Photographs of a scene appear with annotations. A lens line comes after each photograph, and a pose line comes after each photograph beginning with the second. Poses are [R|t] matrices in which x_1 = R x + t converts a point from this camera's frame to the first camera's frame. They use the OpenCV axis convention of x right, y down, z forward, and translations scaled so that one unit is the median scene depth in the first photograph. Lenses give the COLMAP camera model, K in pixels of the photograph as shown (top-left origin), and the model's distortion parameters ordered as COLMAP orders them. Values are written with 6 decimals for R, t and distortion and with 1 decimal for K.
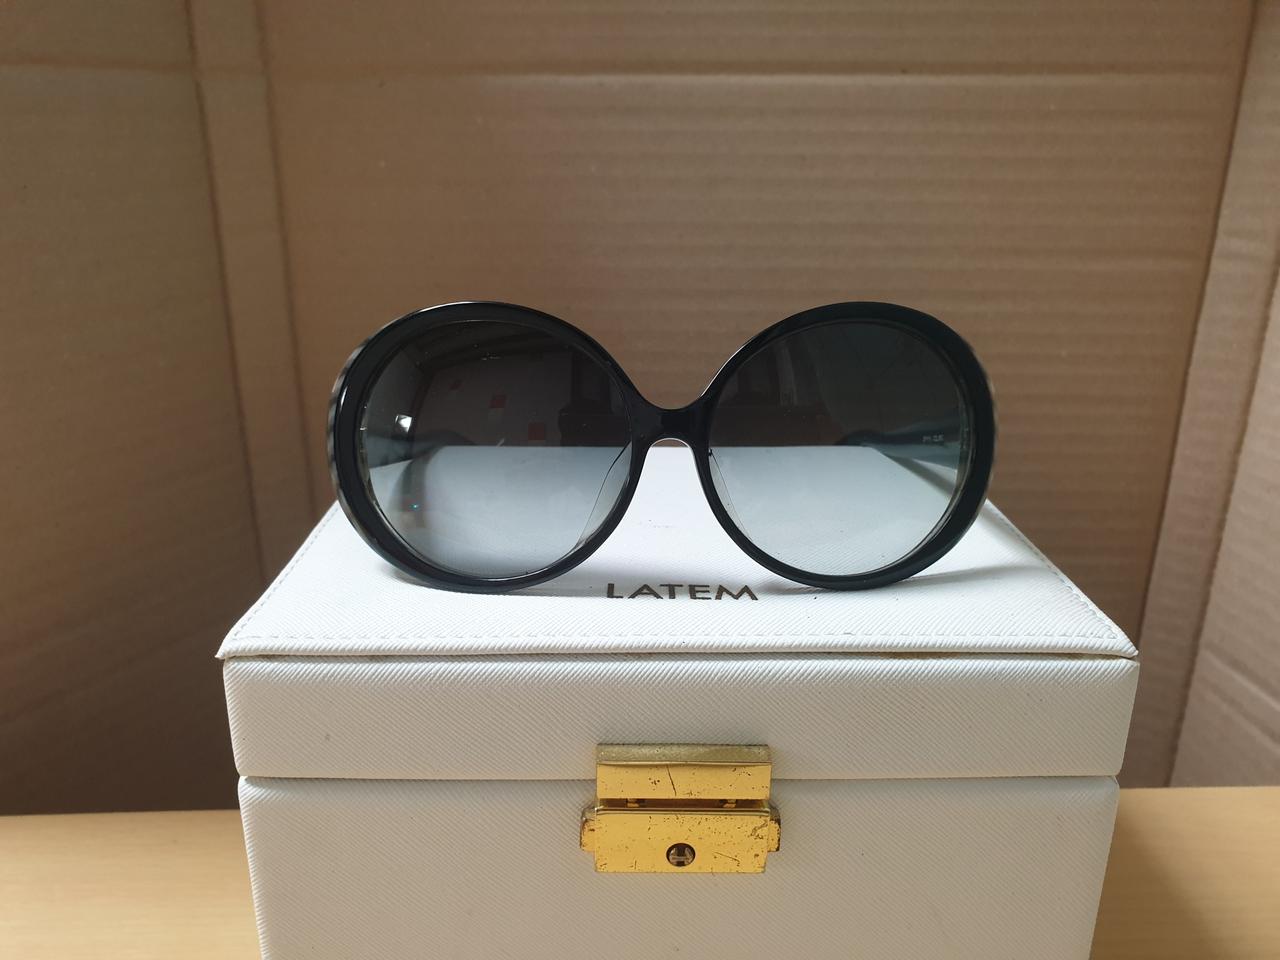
lens RADIAL K [[958.0, 0, 640.0], [0, 958.0, 480.0], [0, 0, 1]] dist [-0.002066, 0.053625]
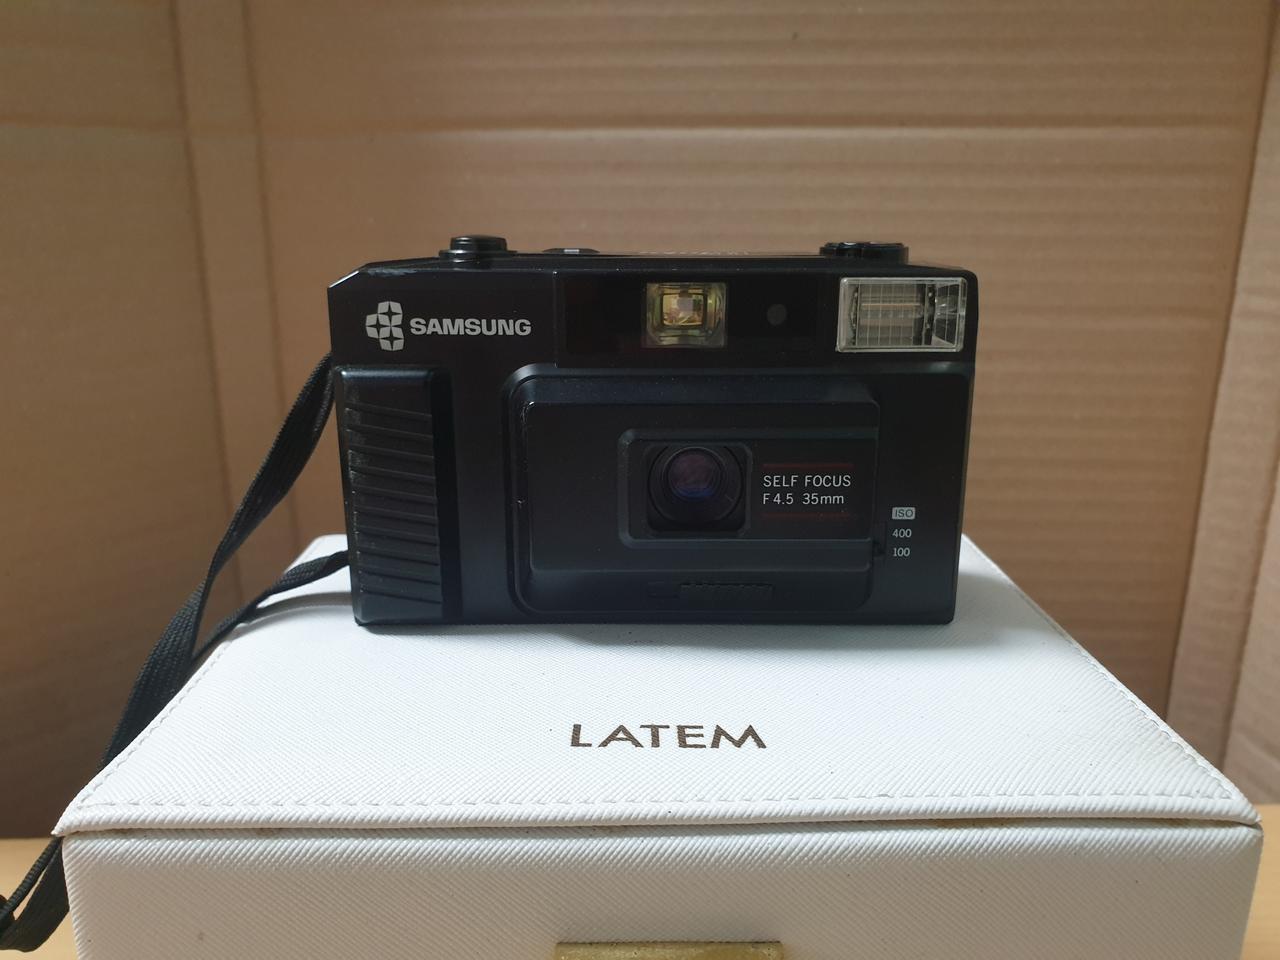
lens RADIAL K [[994.0, 0, 636.3], [0, 994.0, 482.6], [0, 0, 1]] dist [-0.183493, 0.282364]
pose [[0.999990, -0.003586, 0.002554, 0.018243], [0.003730, 0.998251, -0.058995, -0.044146], [-0.002338, 0.059004, 0.998255, 0.211787]]
